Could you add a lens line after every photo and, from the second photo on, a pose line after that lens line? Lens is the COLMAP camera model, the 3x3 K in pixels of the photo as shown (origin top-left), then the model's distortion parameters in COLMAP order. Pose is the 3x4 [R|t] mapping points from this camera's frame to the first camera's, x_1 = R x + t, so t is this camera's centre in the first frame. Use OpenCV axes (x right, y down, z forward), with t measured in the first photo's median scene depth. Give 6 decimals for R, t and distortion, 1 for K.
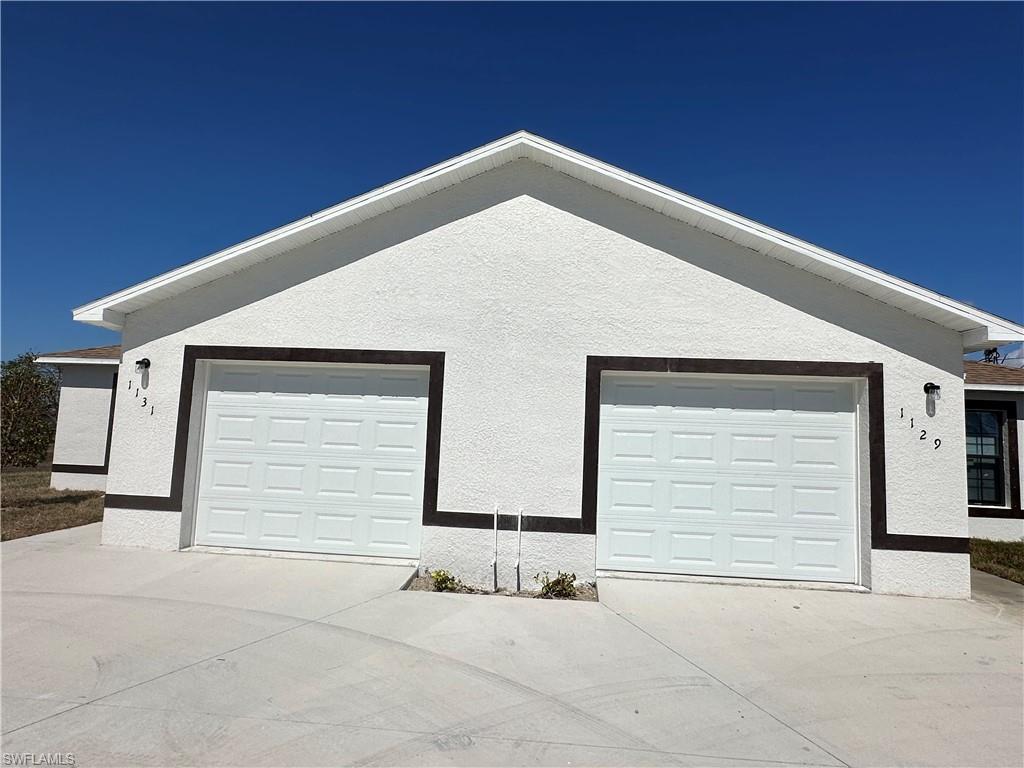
lens RADIAL K [[605.8, 0, 507.8], [0, 605.8, 371.6], [0, 0, 1]] dist [-0.003275, -0.000633]
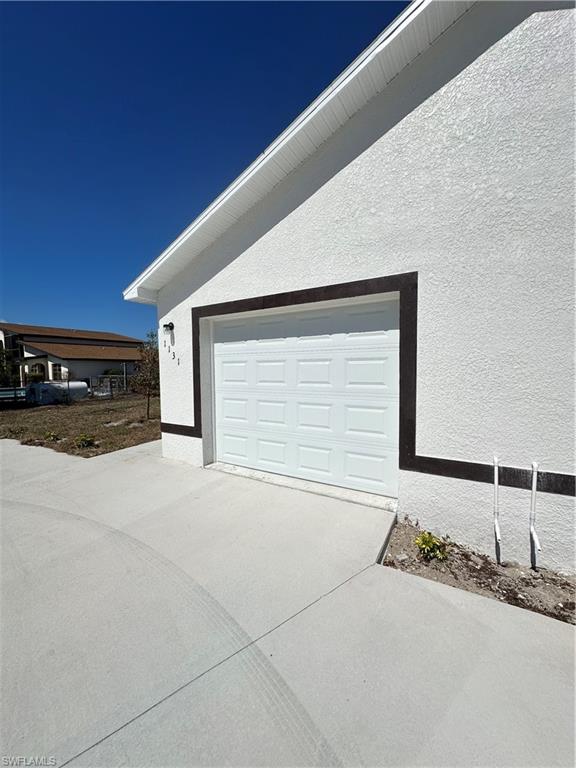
lens RADIAL K [[306.1, 0, 288.0], [0, 306.1, 384.0], [0, 0, 1]] dist [-0.002375, -0.000026]
pose [[0.893370, -0.025749, -0.448584, -0.077256], [0.091634, 0.987816, 0.125791, 0.051389], [0.439880, -0.153483, 0.884844, 0.515559]]
